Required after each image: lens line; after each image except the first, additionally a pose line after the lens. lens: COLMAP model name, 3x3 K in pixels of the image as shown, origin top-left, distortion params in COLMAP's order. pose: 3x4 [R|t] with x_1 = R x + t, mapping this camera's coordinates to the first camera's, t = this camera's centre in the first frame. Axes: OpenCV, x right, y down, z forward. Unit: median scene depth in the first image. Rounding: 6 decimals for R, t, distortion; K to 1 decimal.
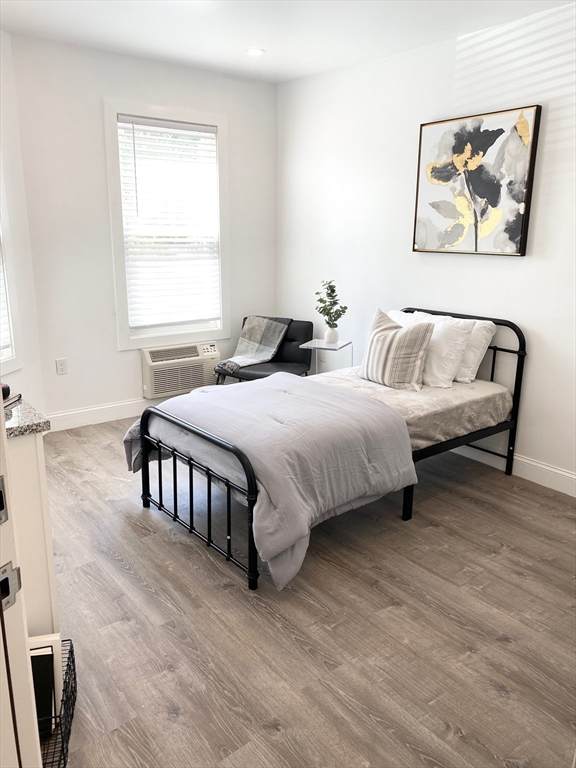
lens RADIAL K [[583.3, 0, 287.8], [0, 583.3, 381.9], [0, 0, 1]] dist [0.028495, -0.035846]
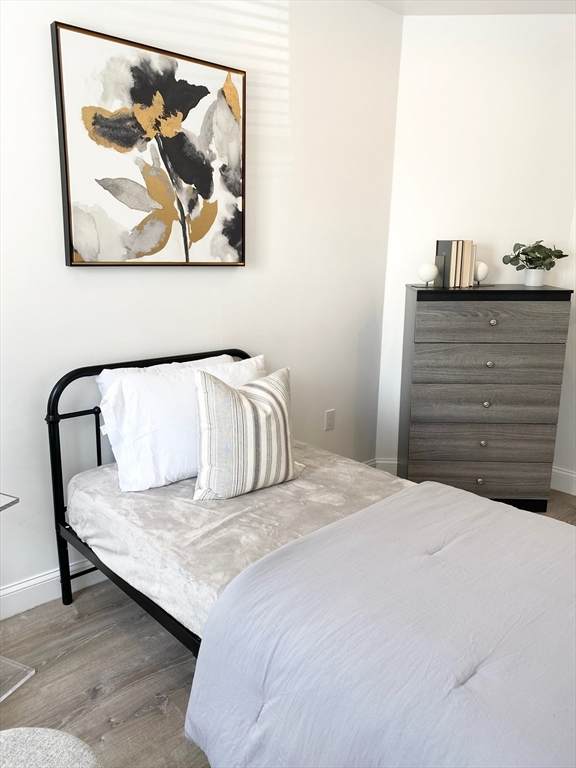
lens RADIAL K [[583.3, 0, 286.2], [0, 583.3, 383.2], [0, 0, 1]] dist [0.028495, -0.035846]
pose [[-0.056792, -0.240064, 0.969095, -0.406457], [0.229624, 0.941499, 0.246684, -0.246609], [-0.971621, 0.236537, 0.001655, 0.982594]]
